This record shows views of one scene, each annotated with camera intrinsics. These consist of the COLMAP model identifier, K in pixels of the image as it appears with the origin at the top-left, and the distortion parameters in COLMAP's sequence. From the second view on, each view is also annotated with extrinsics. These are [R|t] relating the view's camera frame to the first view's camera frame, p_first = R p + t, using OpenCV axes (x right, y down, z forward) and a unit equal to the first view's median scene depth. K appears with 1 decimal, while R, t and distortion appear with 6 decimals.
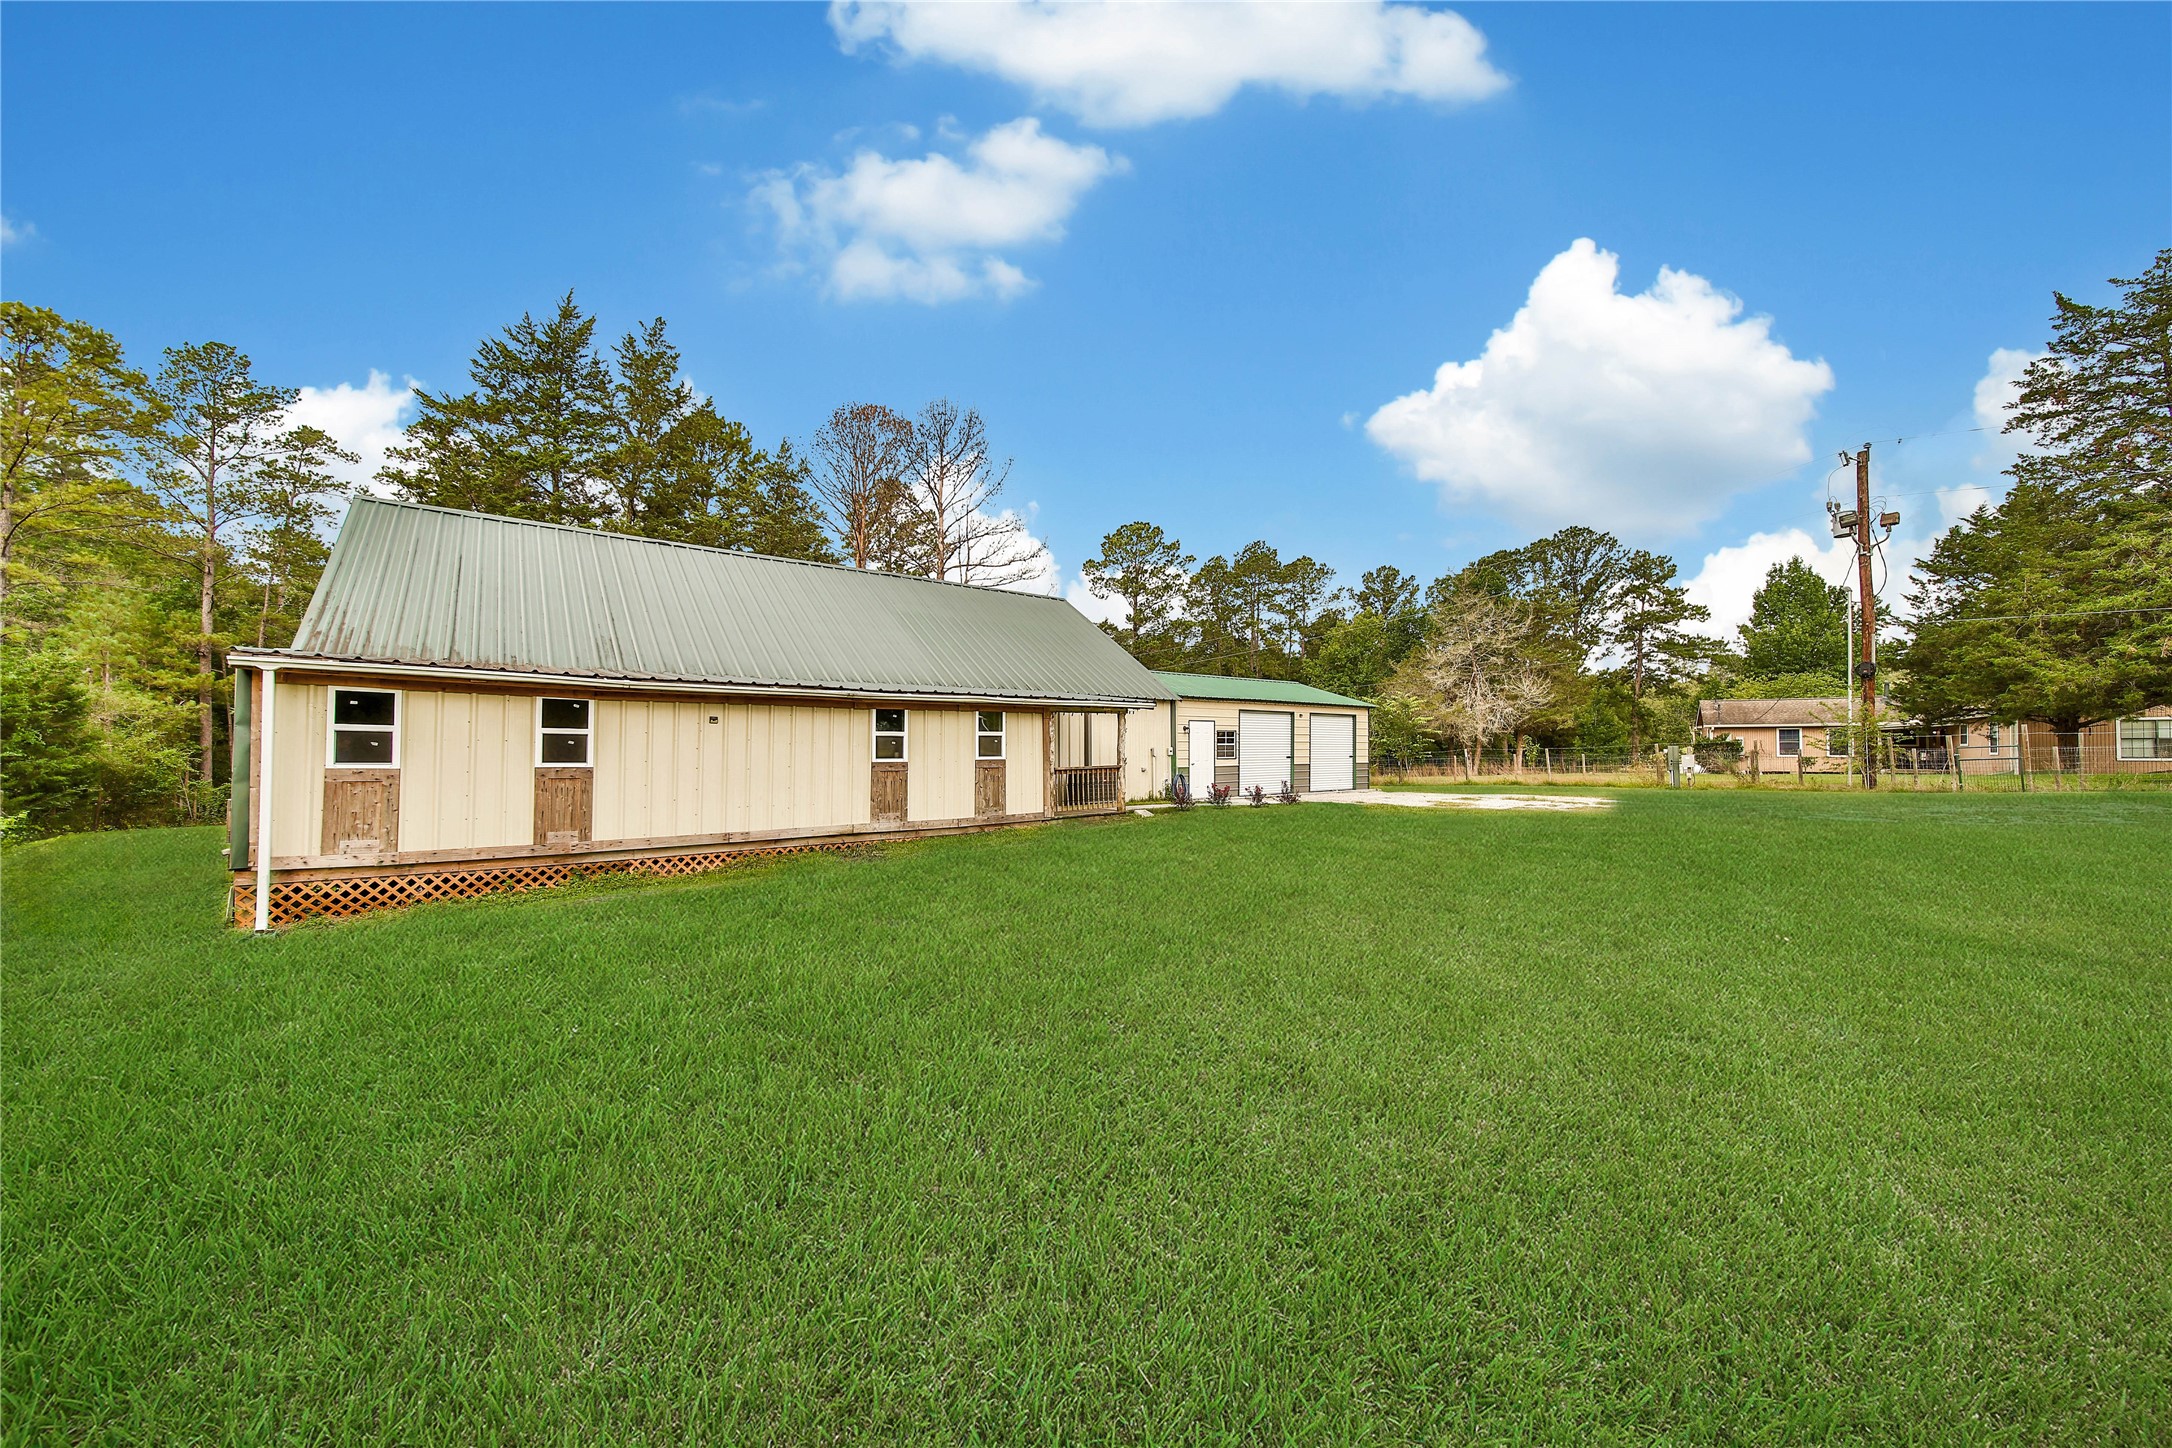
lens RADIAL K [[805.7, 0, 1084.6], [0, 805.7, 731.8], [0, 0, 1]] dist [0.002680, -0.000827]
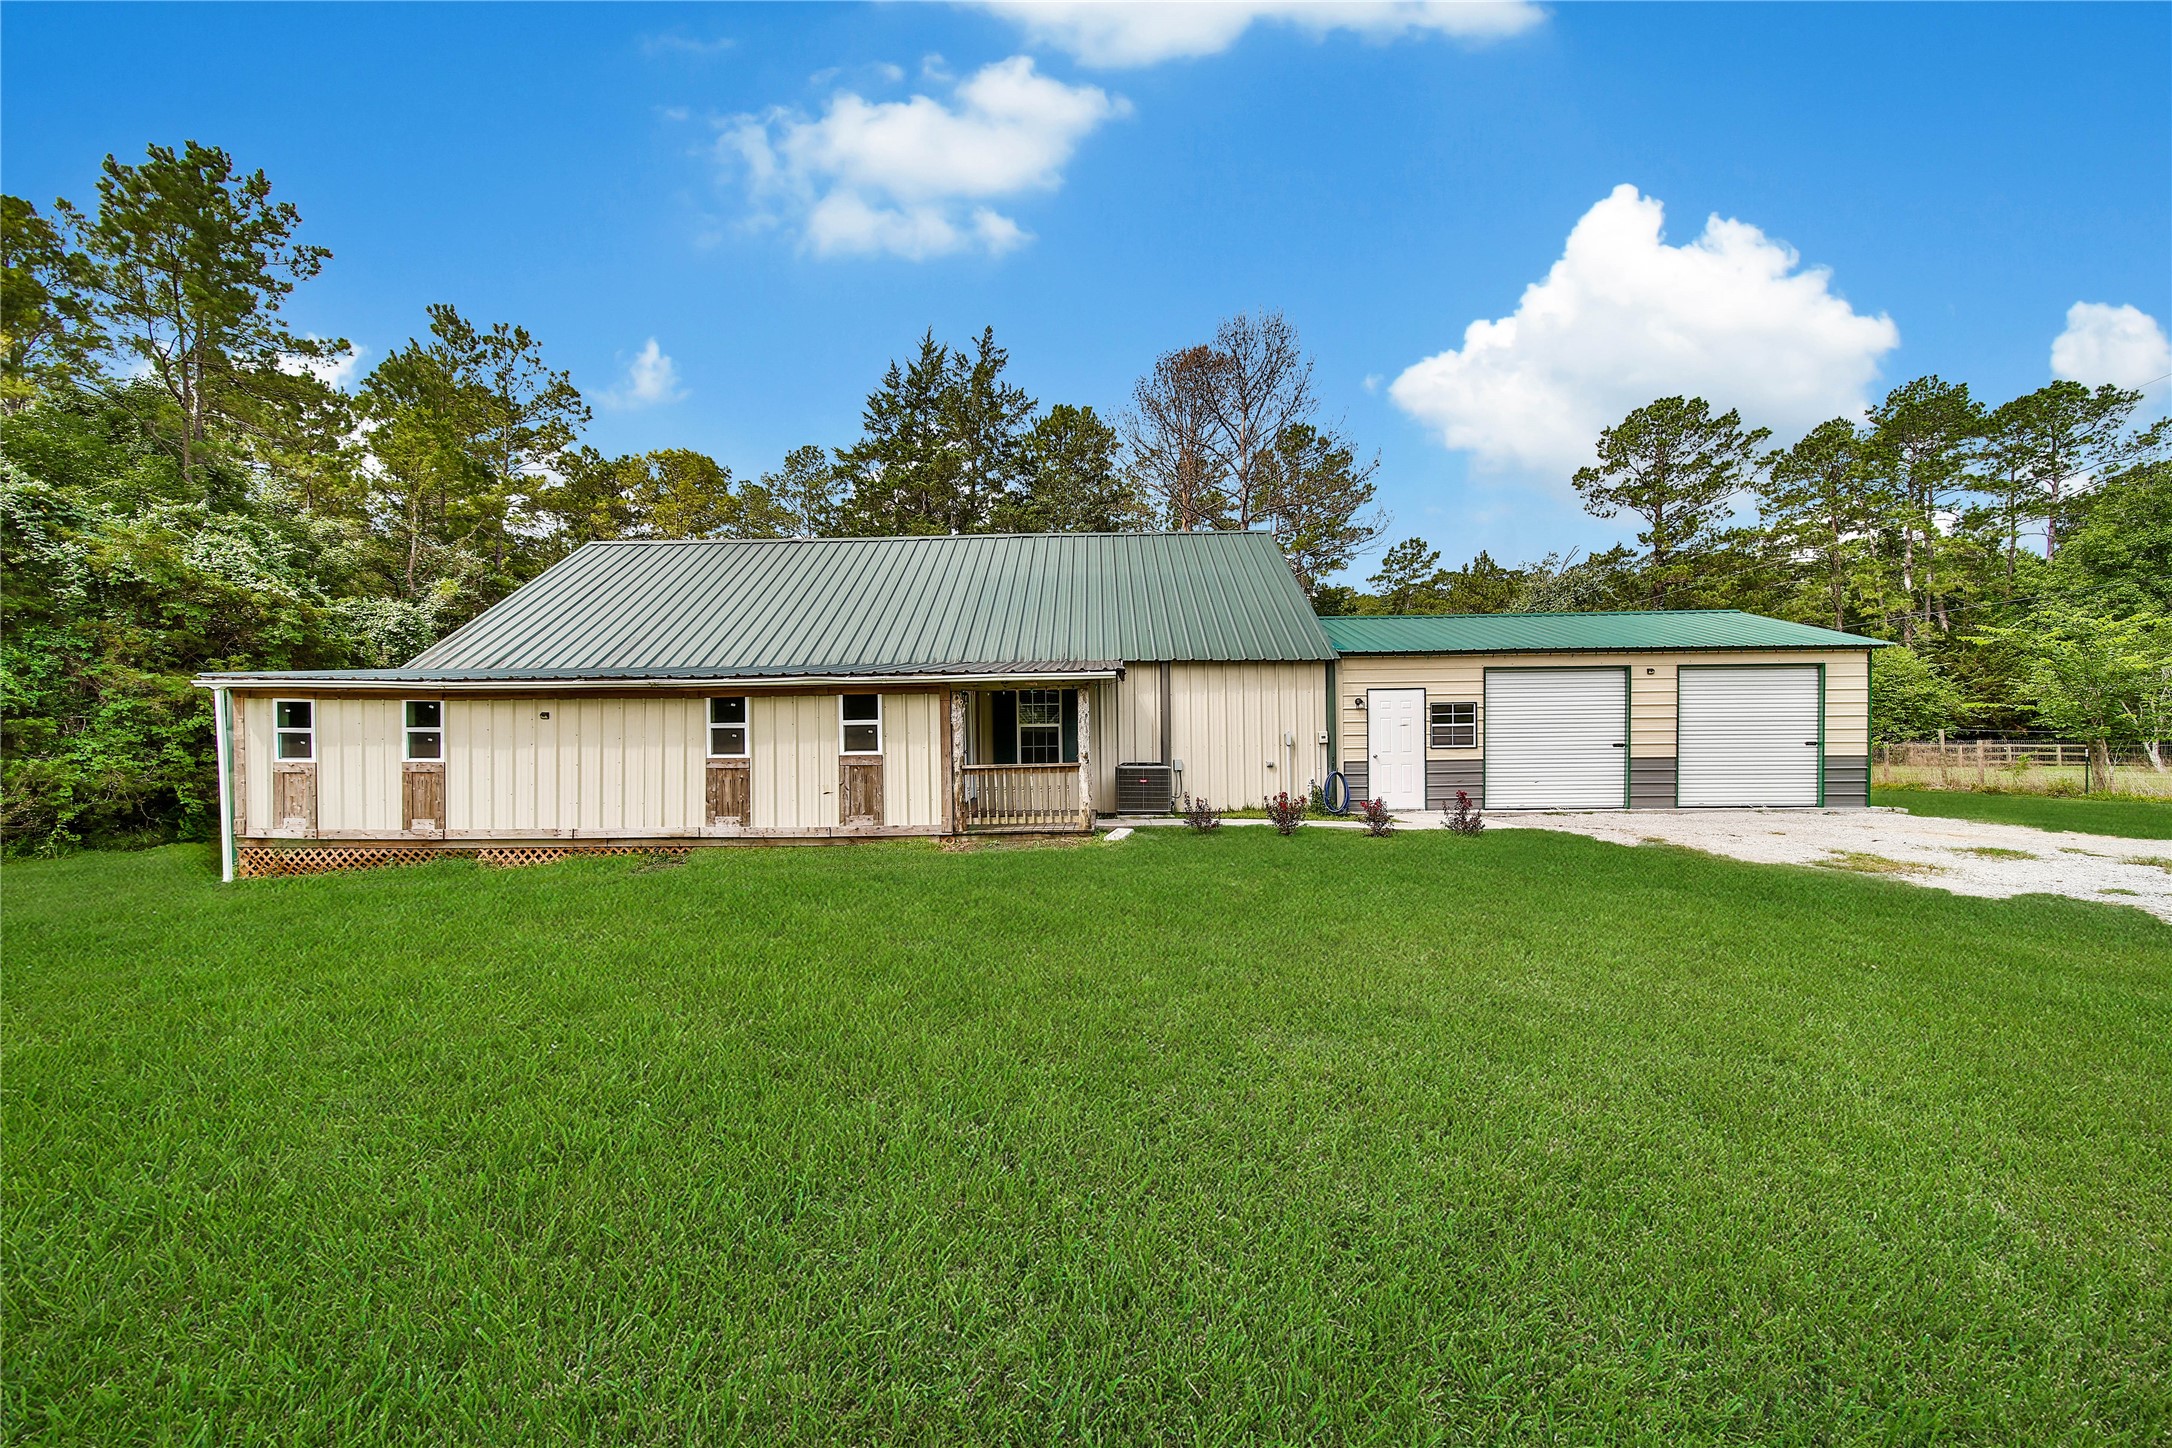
lens RADIAL K [[805.7, 0, 1085.0], [0, 805.7, 727.8], [0, 0, 1]] dist [0.002680, -0.000827]
pose [[0.764096, -0.003665, -0.645092, 0.505750], [0.023689, 0.999469, 0.022381, -0.004729], [0.644667, -0.032382, 0.763777, 0.477064]]
